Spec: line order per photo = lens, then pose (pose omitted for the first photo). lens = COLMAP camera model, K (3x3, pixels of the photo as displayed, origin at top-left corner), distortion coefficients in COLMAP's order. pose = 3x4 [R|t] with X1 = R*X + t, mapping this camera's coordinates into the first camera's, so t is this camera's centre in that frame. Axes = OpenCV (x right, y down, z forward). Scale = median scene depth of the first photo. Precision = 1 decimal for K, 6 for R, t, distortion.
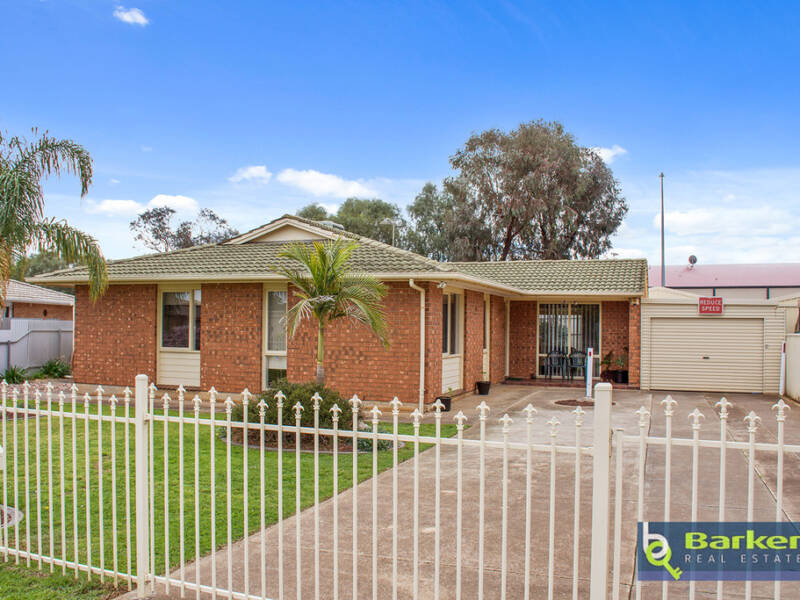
lens RADIAL K [[717.2, 0, 400.0], [0, 717.2, 300.0], [0, 0, 1]] dist [-0.088326, 0.003181]
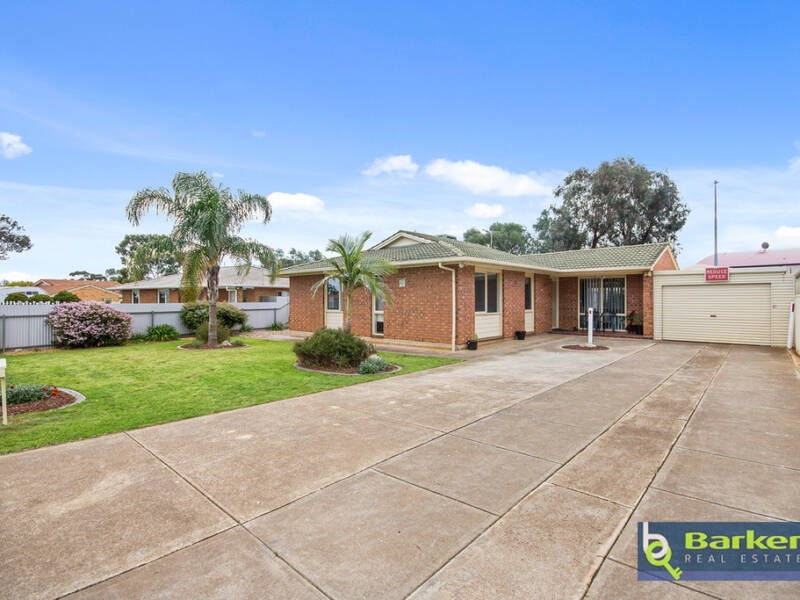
lens RADIAL K [[393.3, 0, 400.0], [0, 393.3, 300.0], [0, 0, 1]] dist [0.011124, -0.001260]
pose [[0.928866, -0.015708, -0.370082, 0.171495], [0.028594, 0.999160, 0.029358, 0.016204], [0.369310, -0.037852, 0.928535, 0.132667]]
